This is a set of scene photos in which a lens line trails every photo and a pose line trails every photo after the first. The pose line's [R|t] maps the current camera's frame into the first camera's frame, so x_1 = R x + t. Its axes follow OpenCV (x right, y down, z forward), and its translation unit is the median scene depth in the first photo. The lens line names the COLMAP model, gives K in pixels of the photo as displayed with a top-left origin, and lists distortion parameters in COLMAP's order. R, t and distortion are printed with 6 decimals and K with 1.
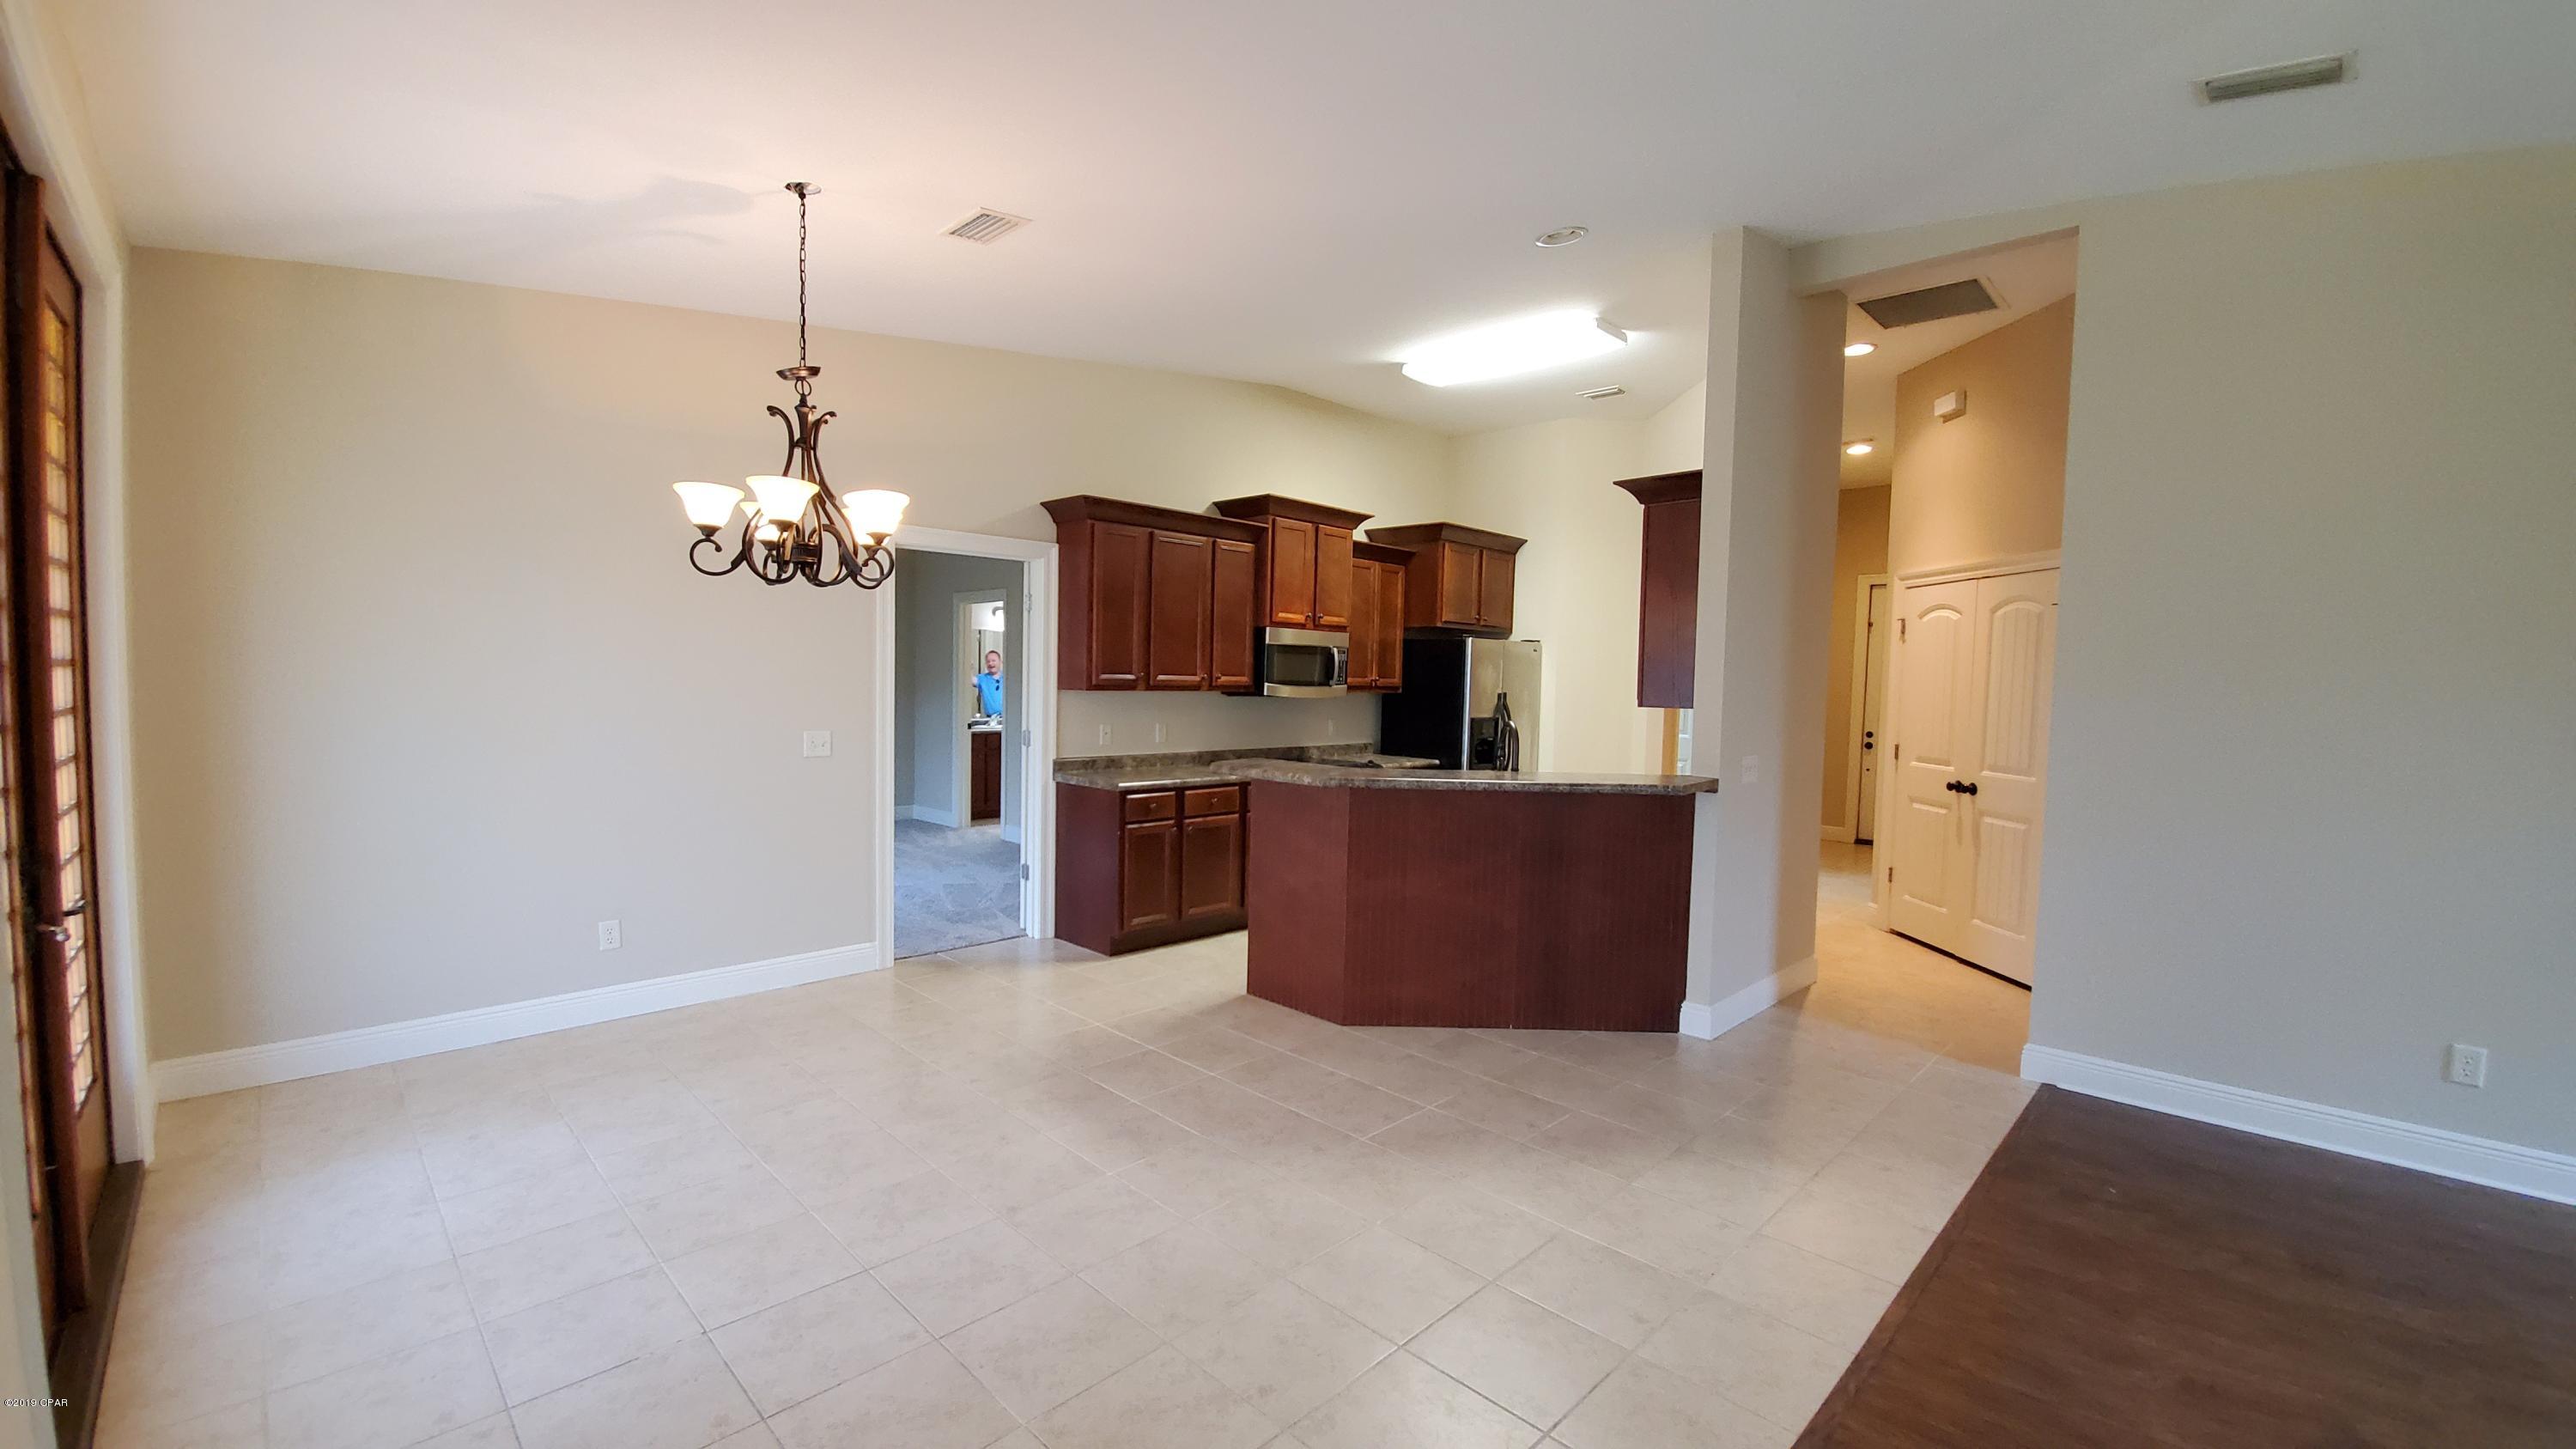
lens RADIAL K [[1047.1, 0, 1318.0], [0, 1047.1, 734.6], [0, 0, 1]] dist [0.008009, -0.016335]
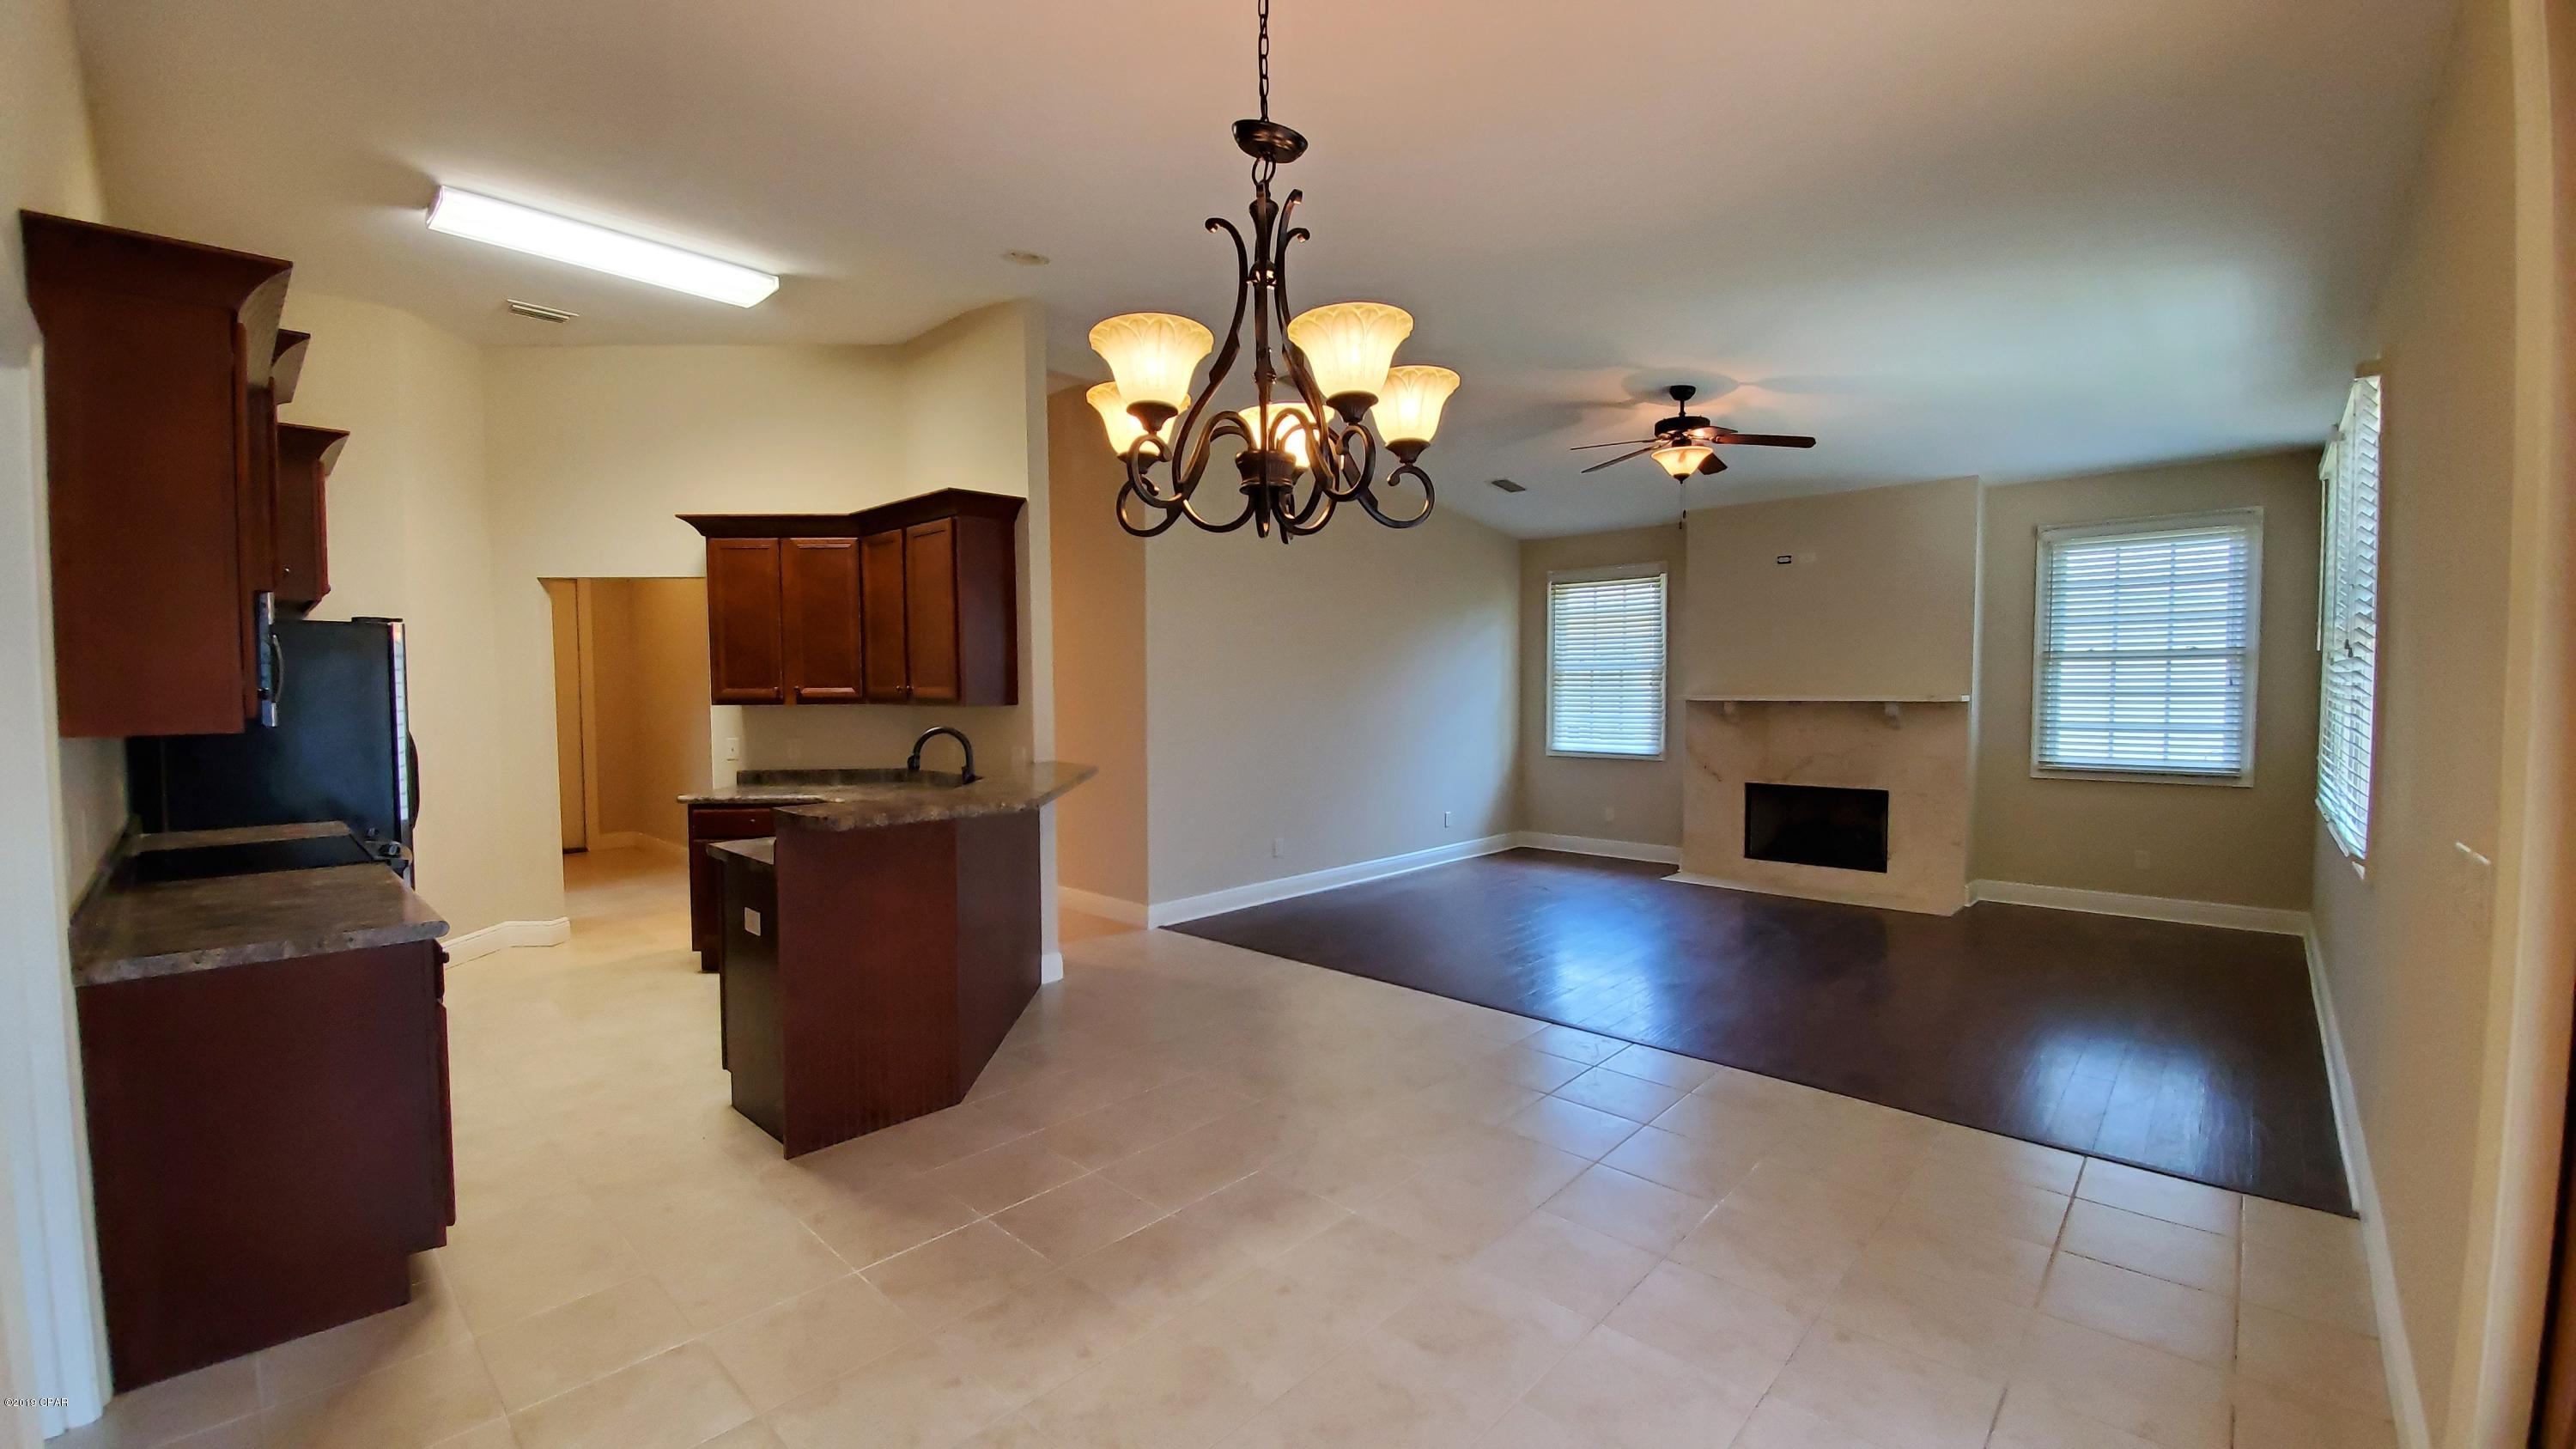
lens RADIAL K [[1027.0, 0, 1279.5], [0, 1027.0, 730.6], [0, 0, 1]] dist [0.024675, -0.023066]
pose [[0.000191, -0.078559, 0.996909, -0.568008], [0.059843, 0.995124, 0.078407, -0.046493], [-0.998208, 0.059643, 0.004892, 0.539989]]
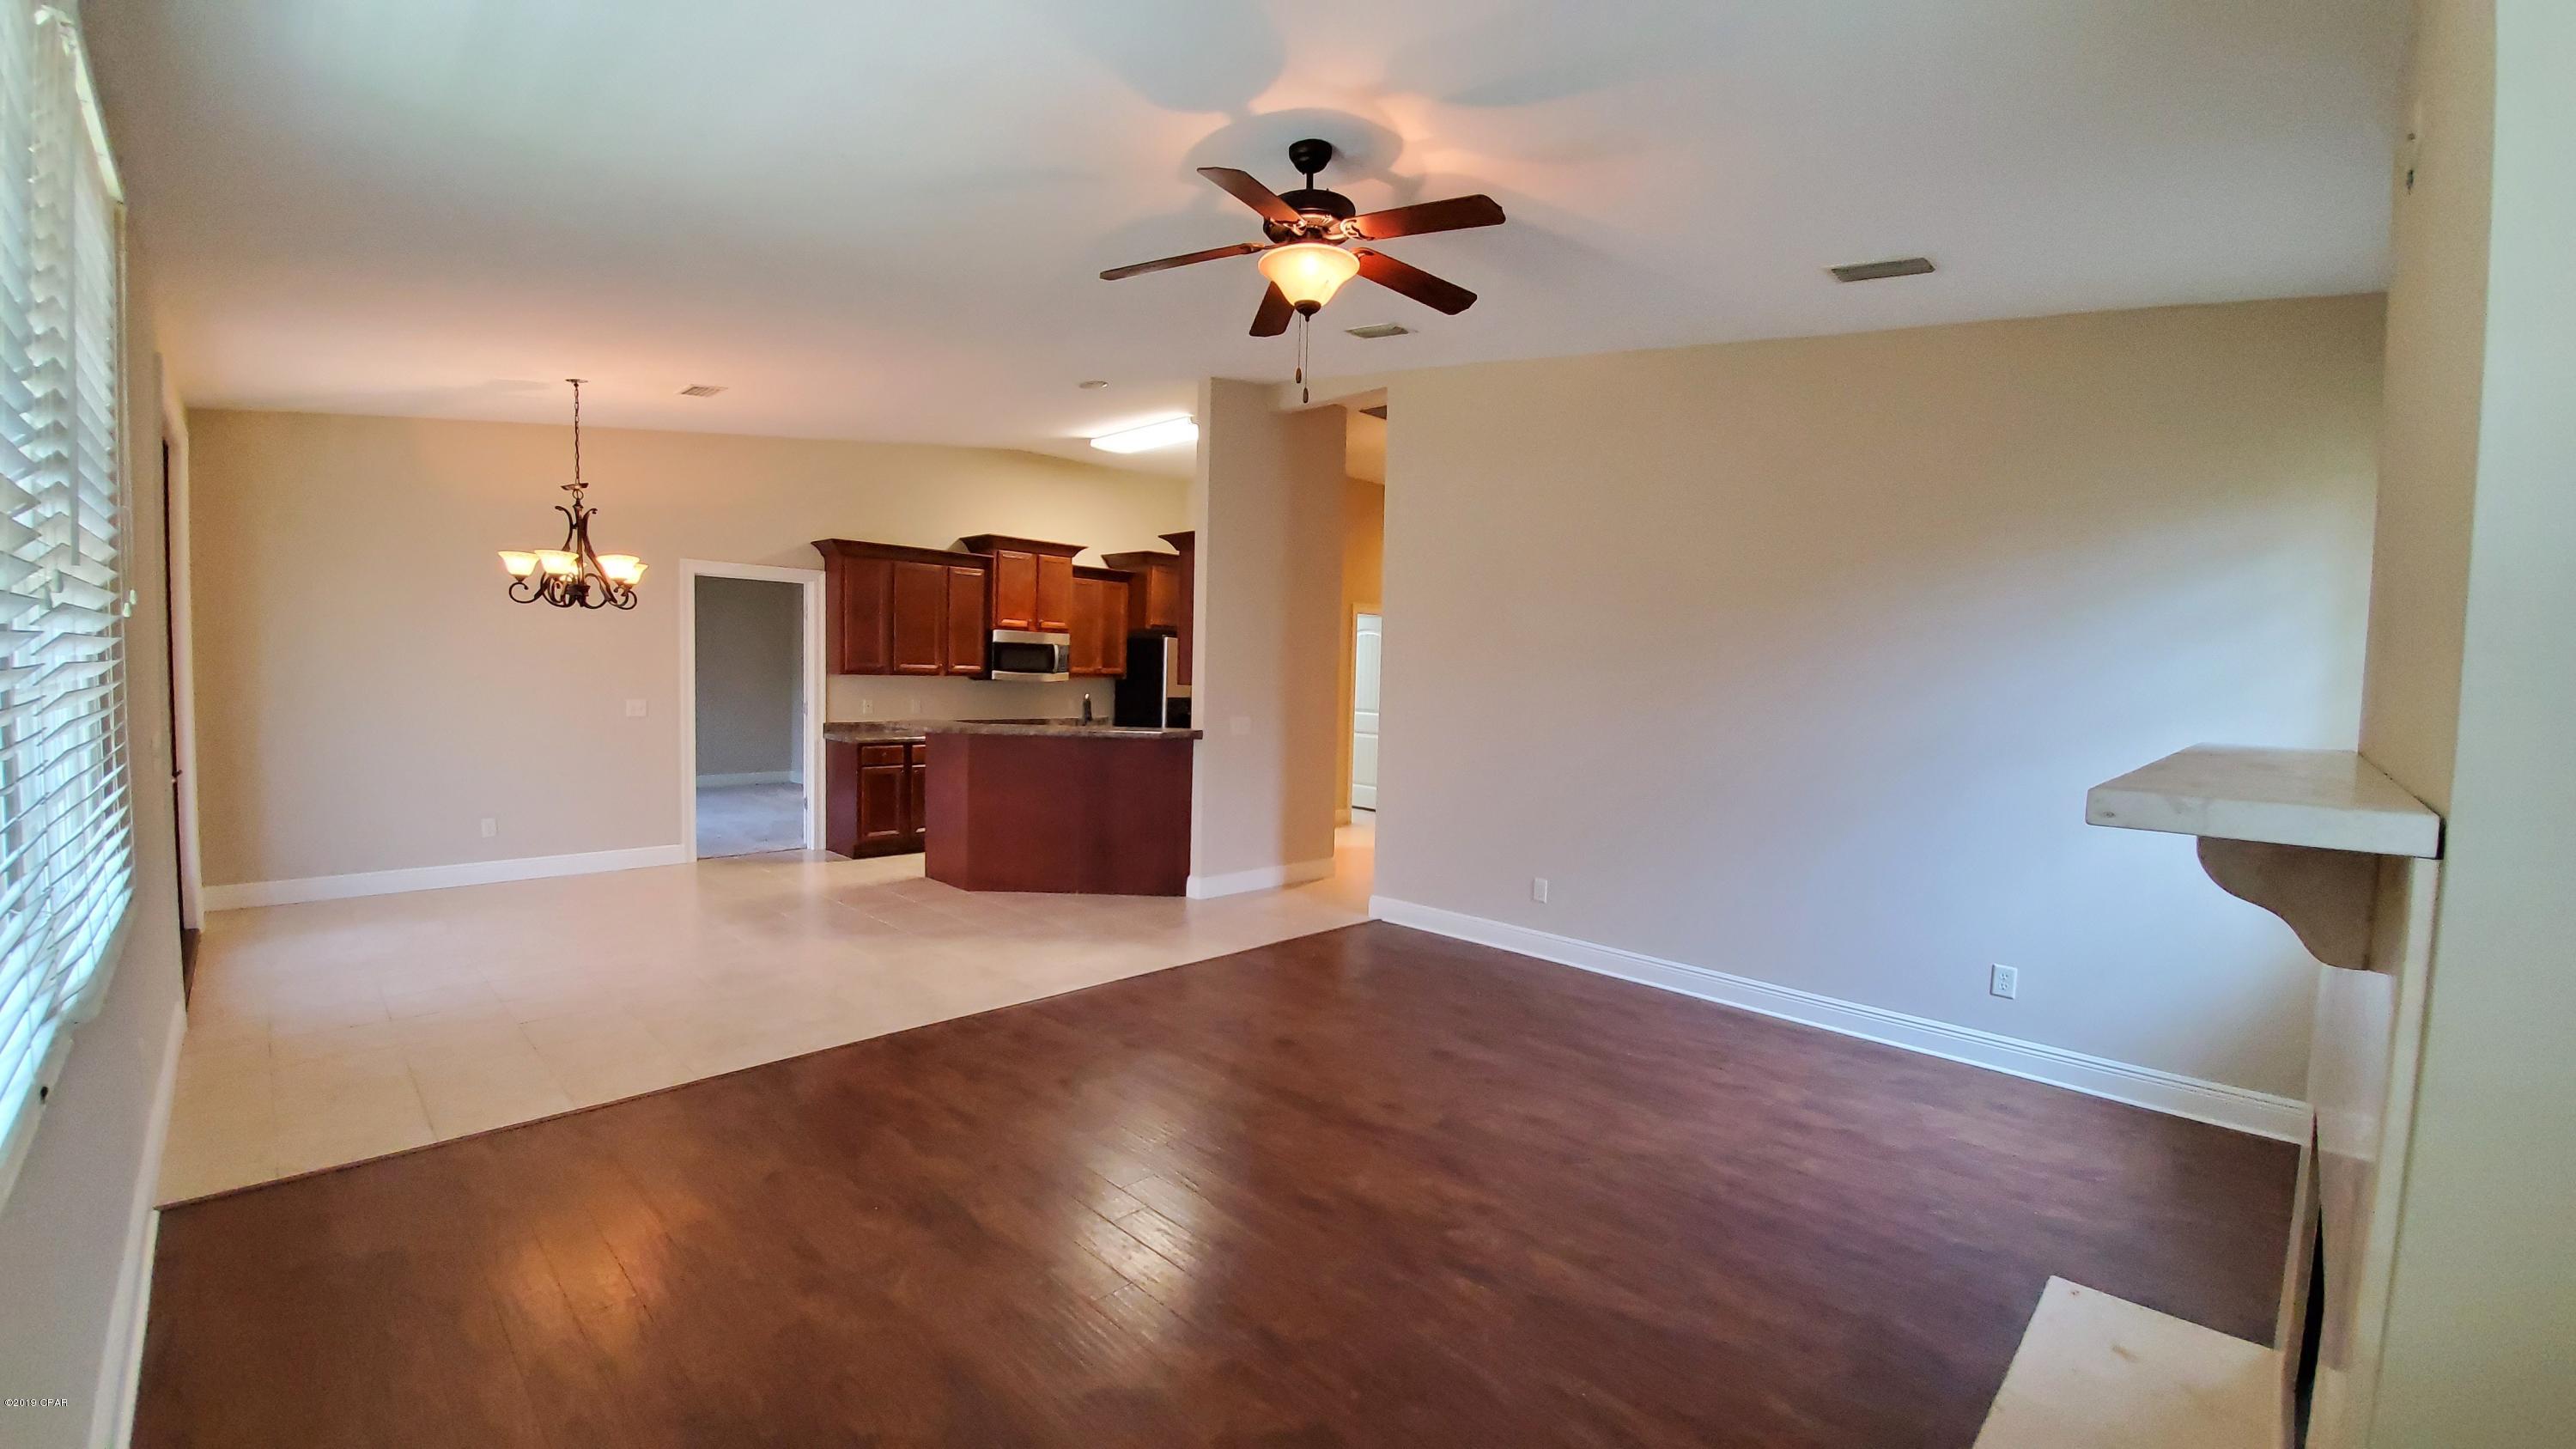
lens RADIAL K [[1027.0, 0, 1279.5], [0, 1027.0, 730.6], [0, 0, 1]] dist [0.024675, -0.023066]
pose [[0.999890, 0.003143, -0.014515, 0.380391], [-0.003127, 0.999994, 0.001116, 0.029748], [0.014519, -0.001071, 0.999894, -0.380175]]
